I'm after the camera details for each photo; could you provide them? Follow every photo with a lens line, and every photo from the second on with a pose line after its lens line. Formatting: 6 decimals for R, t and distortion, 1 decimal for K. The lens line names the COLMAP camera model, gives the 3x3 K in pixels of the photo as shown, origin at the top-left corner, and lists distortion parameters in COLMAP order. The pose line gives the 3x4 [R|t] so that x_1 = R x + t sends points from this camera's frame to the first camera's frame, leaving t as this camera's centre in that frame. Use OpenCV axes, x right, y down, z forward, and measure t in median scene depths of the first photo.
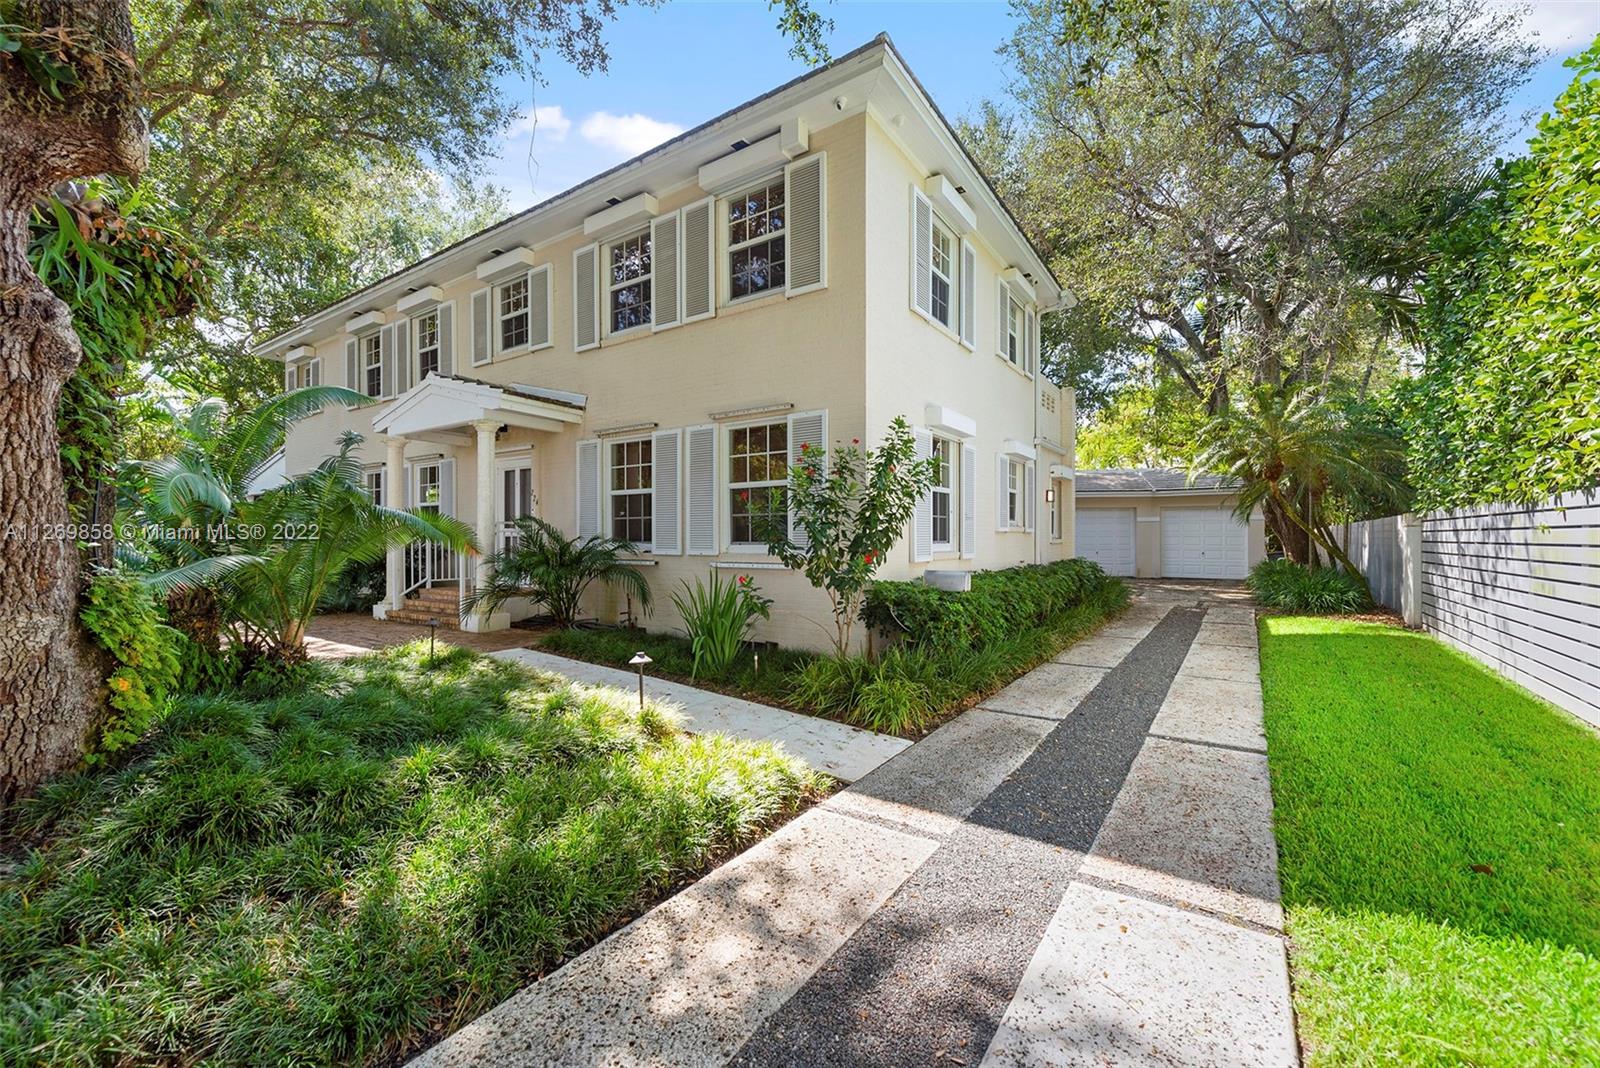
lens RADIAL K [[655.2, 0, 800.6], [0, 655.2, 536.3], [0, 0, 1]] dist [0.003873, -0.000151]
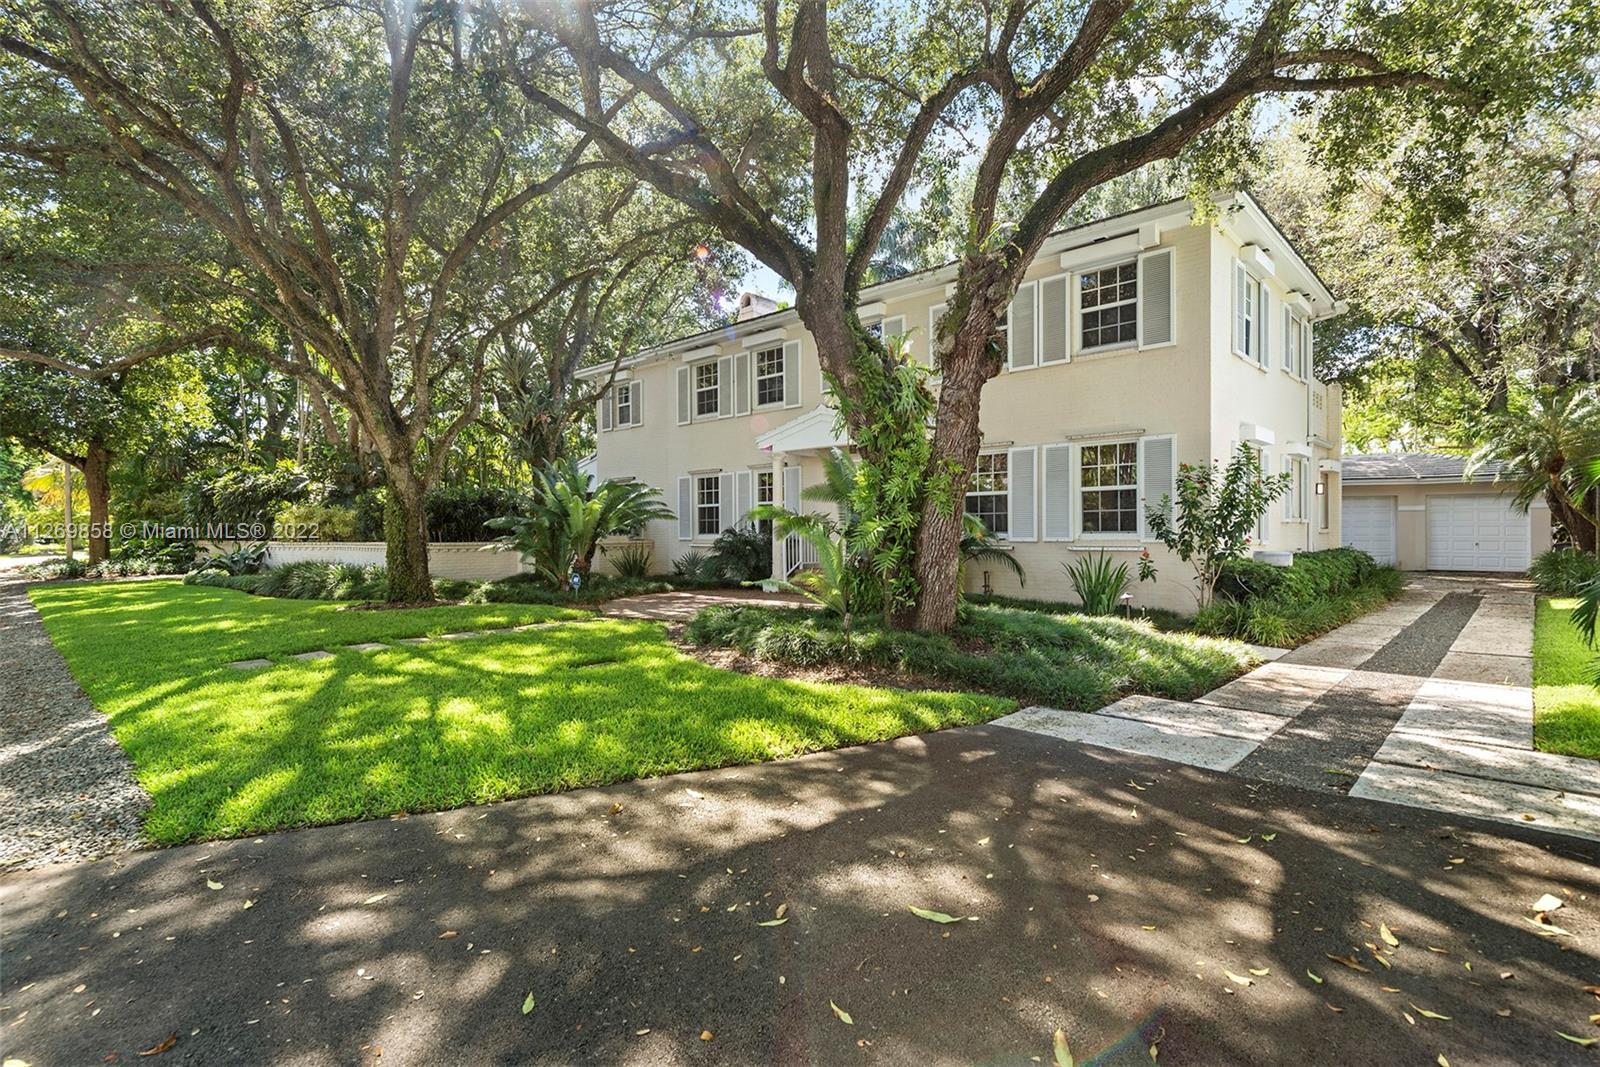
lens RADIAL K [[771.5, 0, 796.2], [0, 771.5, 535.4], [0, 0, 1]] dist [-0.003103, -0.002141]
pose [[0.985816, -0.003563, -0.167791, -0.324426], [0.005021, 0.999953, 0.008263, 0.000474], [0.167754, -0.008988, 0.985788, -0.495924]]
